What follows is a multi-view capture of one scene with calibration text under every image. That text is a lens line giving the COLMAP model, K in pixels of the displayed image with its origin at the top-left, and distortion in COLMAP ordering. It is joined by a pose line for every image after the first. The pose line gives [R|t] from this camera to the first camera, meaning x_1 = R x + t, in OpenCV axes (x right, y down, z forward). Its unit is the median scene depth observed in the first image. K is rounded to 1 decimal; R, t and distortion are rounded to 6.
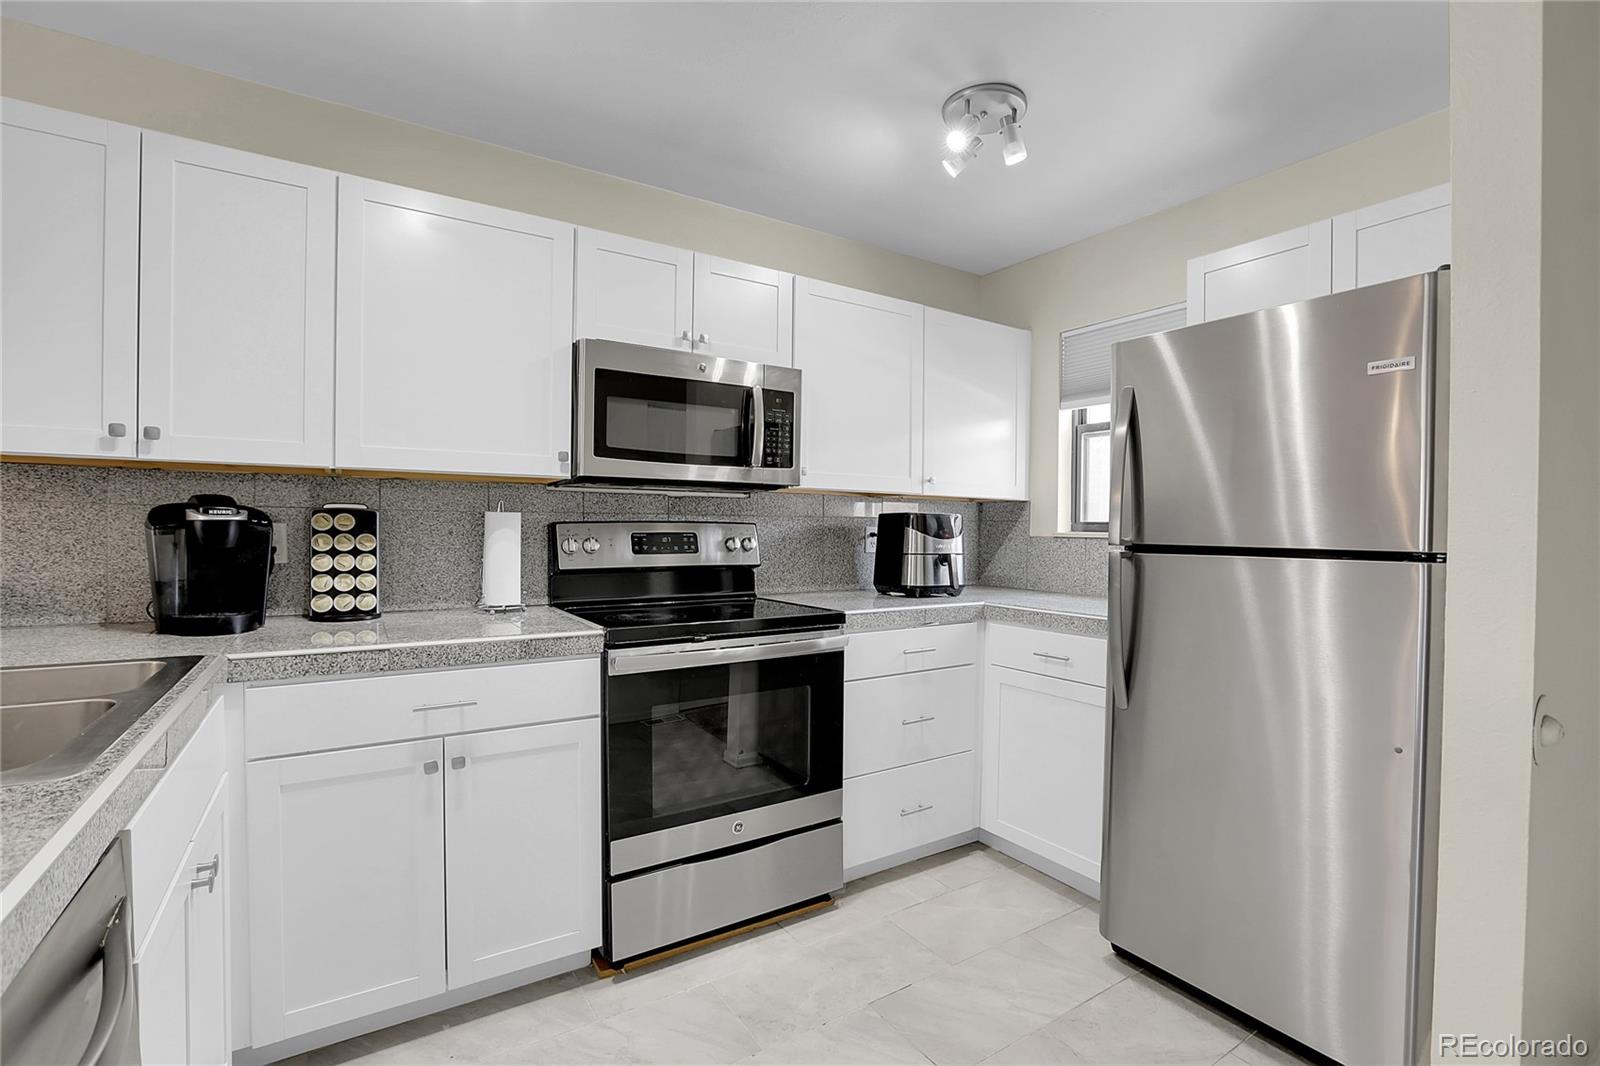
lens RADIAL K [[734.3, 0, 804.9], [0, 734.3, 537.3], [0, 0, 1]] dist [-0.064624, 0.026281]
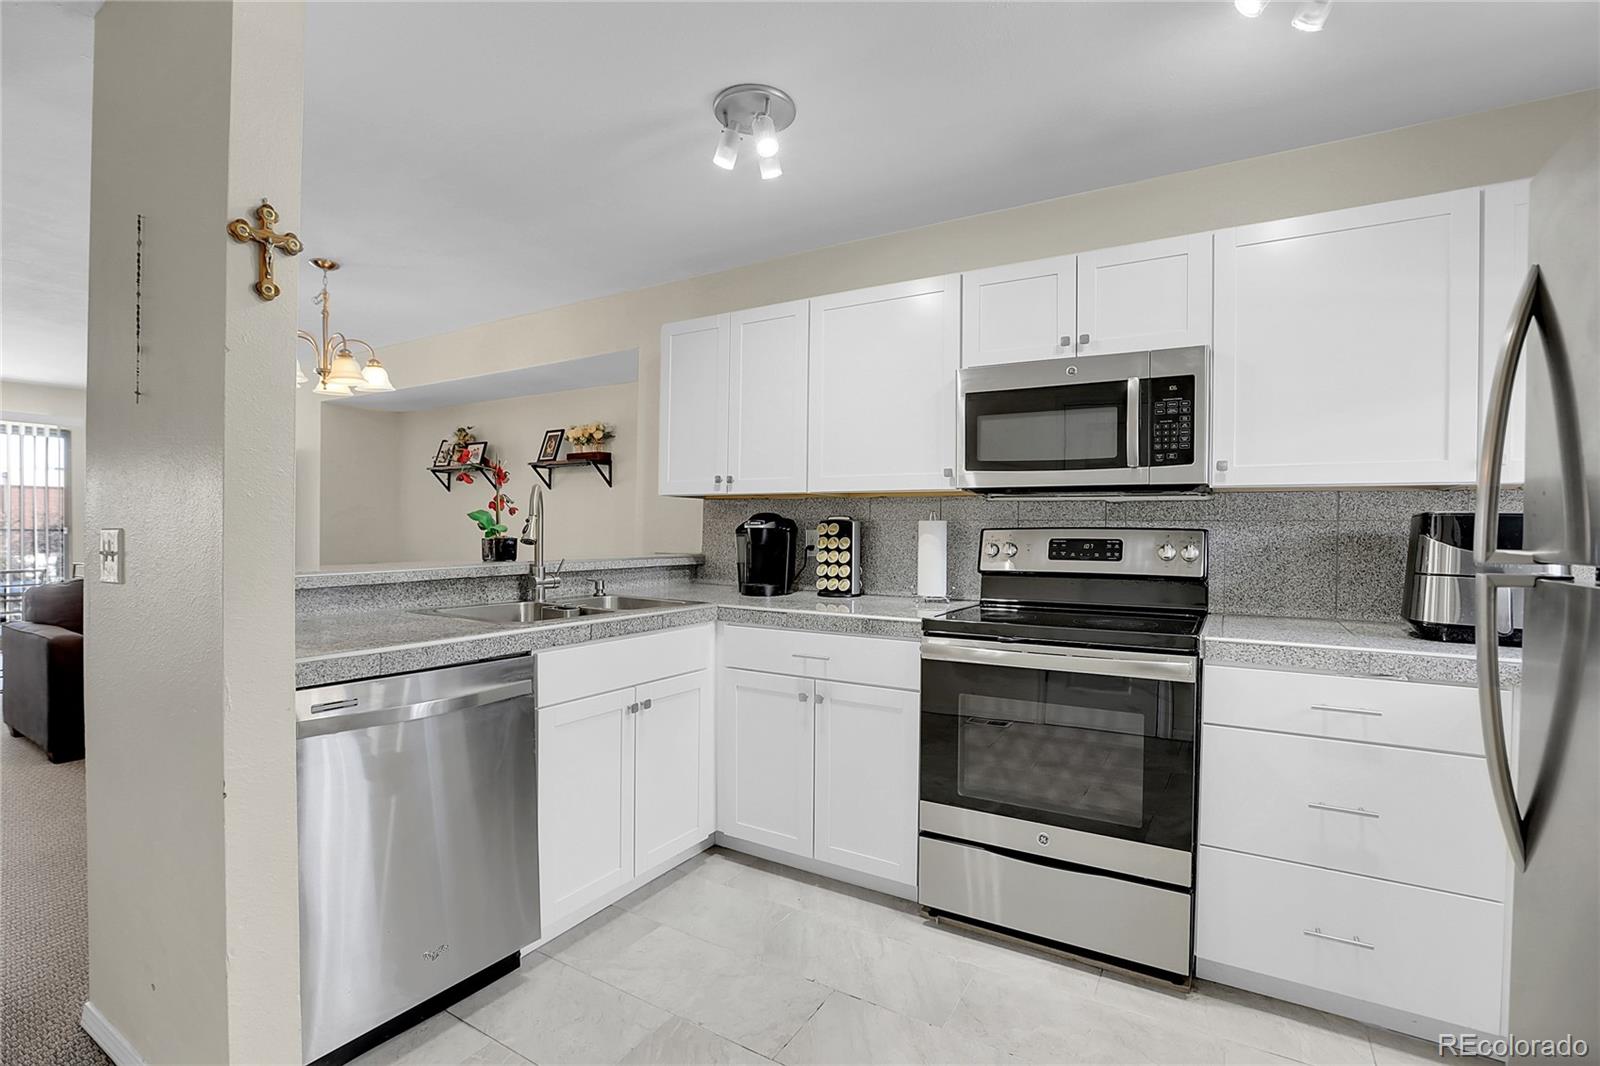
lens RADIAL K [[728.3, 0, 800.5], [0, 728.3, 536.6], [0, 0, 1]] dist [-0.067169, 0.028905]
pose [[0.433236, 0.004000, -0.901272, 0.574832], [-0.017536, 0.999838, -0.003992, 0.001005], [0.901110, 0.017534, 0.433236, 0.254195]]
